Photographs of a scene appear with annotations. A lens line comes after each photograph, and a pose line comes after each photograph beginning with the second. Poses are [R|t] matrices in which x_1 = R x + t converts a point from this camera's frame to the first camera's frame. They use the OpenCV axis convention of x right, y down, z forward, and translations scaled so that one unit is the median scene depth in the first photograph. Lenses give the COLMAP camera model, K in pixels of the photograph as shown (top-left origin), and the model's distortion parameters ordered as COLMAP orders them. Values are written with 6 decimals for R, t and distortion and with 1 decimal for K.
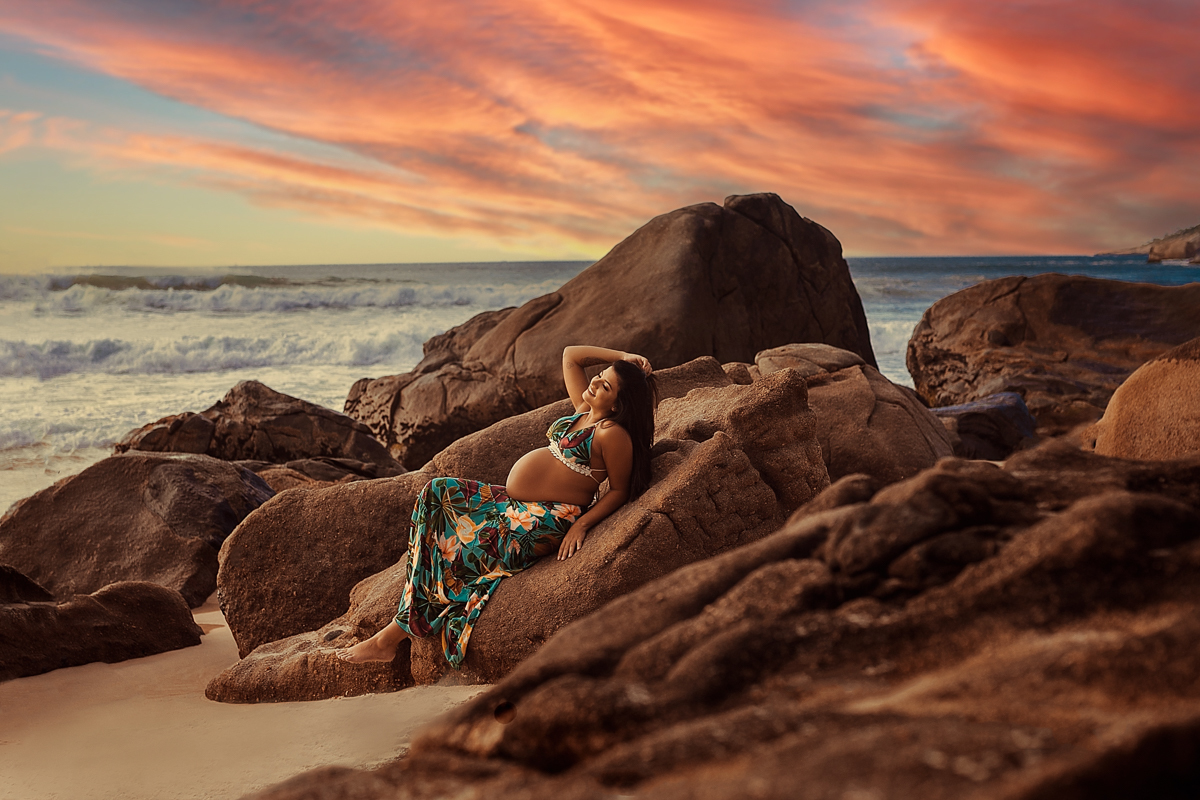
lens RADIAL K [[1484.9, 0, 600.0], [0, 1484.9, 400.0], [0, 0, 1]] dist [-0.047375, 0.022864]
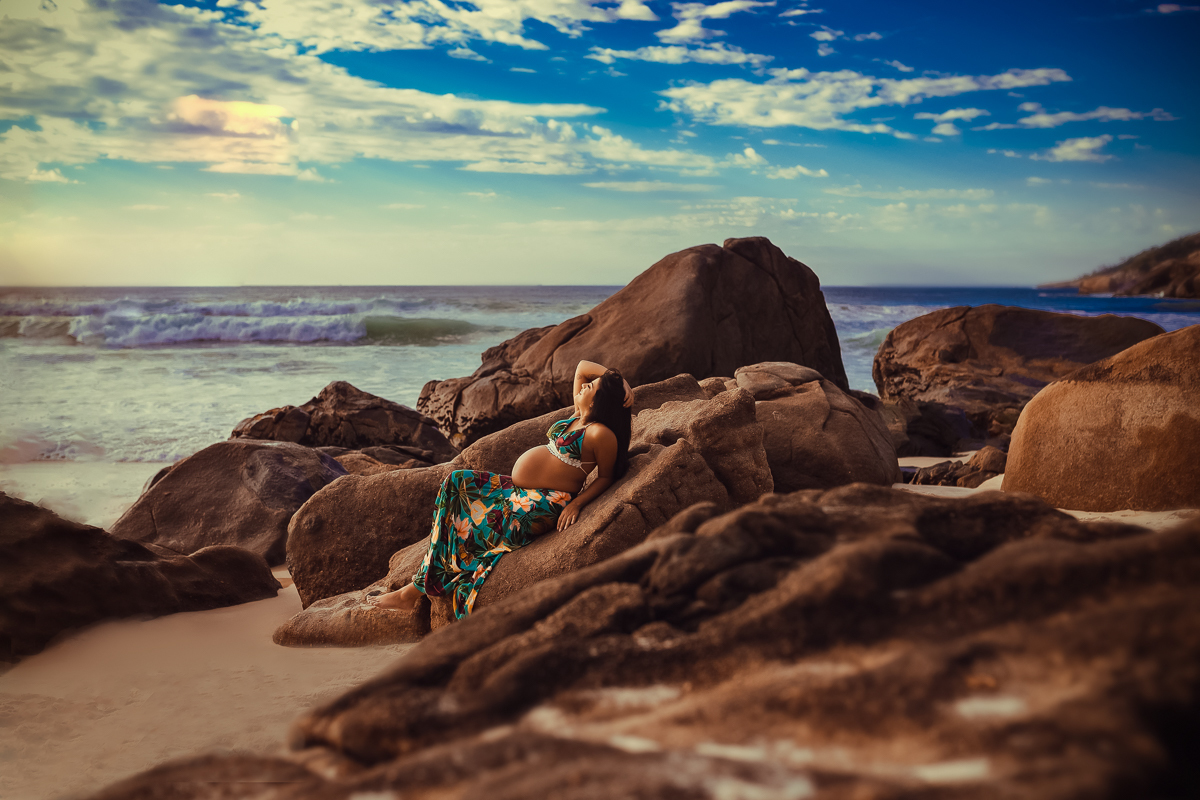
lens RADIAL K [[1186.5, 0, 600.0], [0, 1186.5, 400.0], [0, 0, 1]] dist [-0.048385, 0.065310]
pose [[0.999460, 0.018108, -0.027434, 0.021434], [-0.018056, 0.999835, 0.002153, -0.006371], [0.027468, -0.001656, 0.999621, 0.006643]]
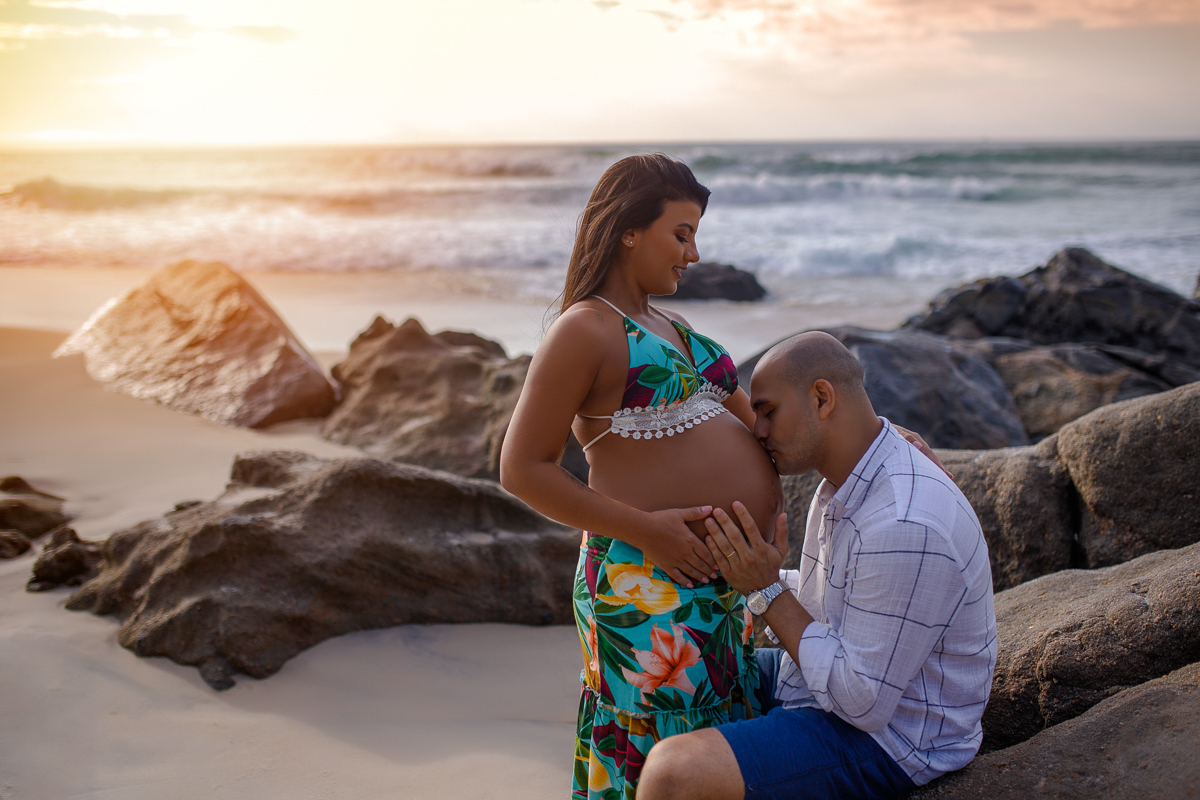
lens RADIAL K [[1132.4, 0, 600.0], [0, 1132.4, 400.0], [0, 0, 1]] dist [-0.001220, -0.000083]
pose [[0.763931, 0.142382, -0.629393, 0.017679], [-0.056310, 0.986342, 0.154785, -0.021140], [0.642836, -0.082804, 0.761515, 0.395279]]
